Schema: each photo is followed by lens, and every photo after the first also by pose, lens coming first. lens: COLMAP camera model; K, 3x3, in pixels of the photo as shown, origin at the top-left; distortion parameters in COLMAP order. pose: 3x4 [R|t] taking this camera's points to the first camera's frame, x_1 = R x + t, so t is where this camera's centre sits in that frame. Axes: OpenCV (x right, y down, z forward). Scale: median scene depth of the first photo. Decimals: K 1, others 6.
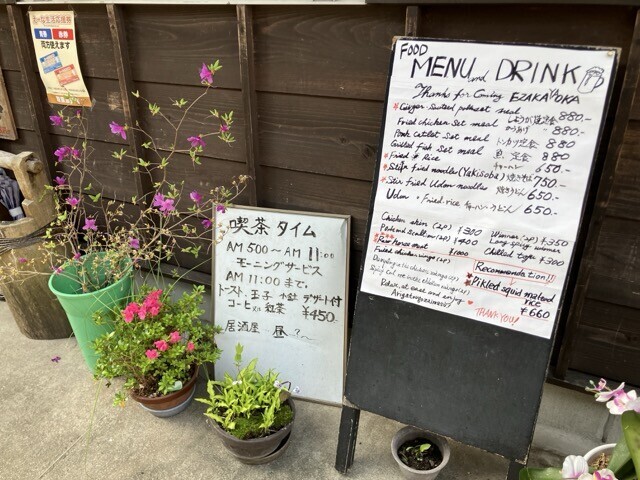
lens RADIAL K [[528.1, 0, 322.4], [0, 528.1, 241.0], [0, 0, 1]] dist [0.014147, -0.000498]
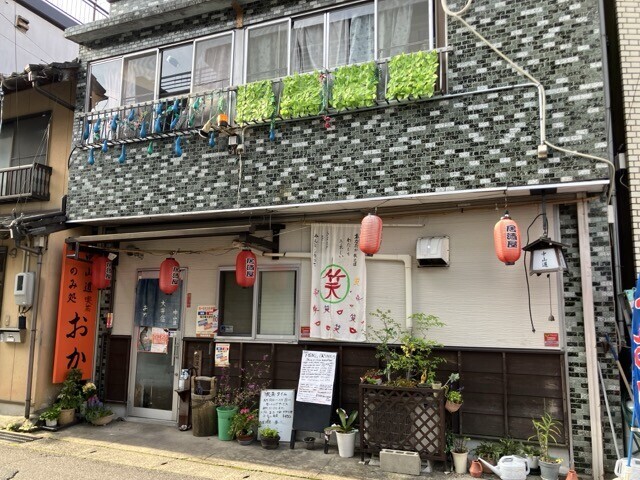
lens RADIAL K [[528.1, 0, 321.4], [0, 528.1, 241.1], [0, 0, 1]] dist [0.014147, -0.000498]
pose [[0.998469, 0.025649, 0.048999, 0.026237], [0.005528, 0.835241, -0.549856, 1.243182], [-0.055029, 0.549285, 0.833821, -3.099638]]
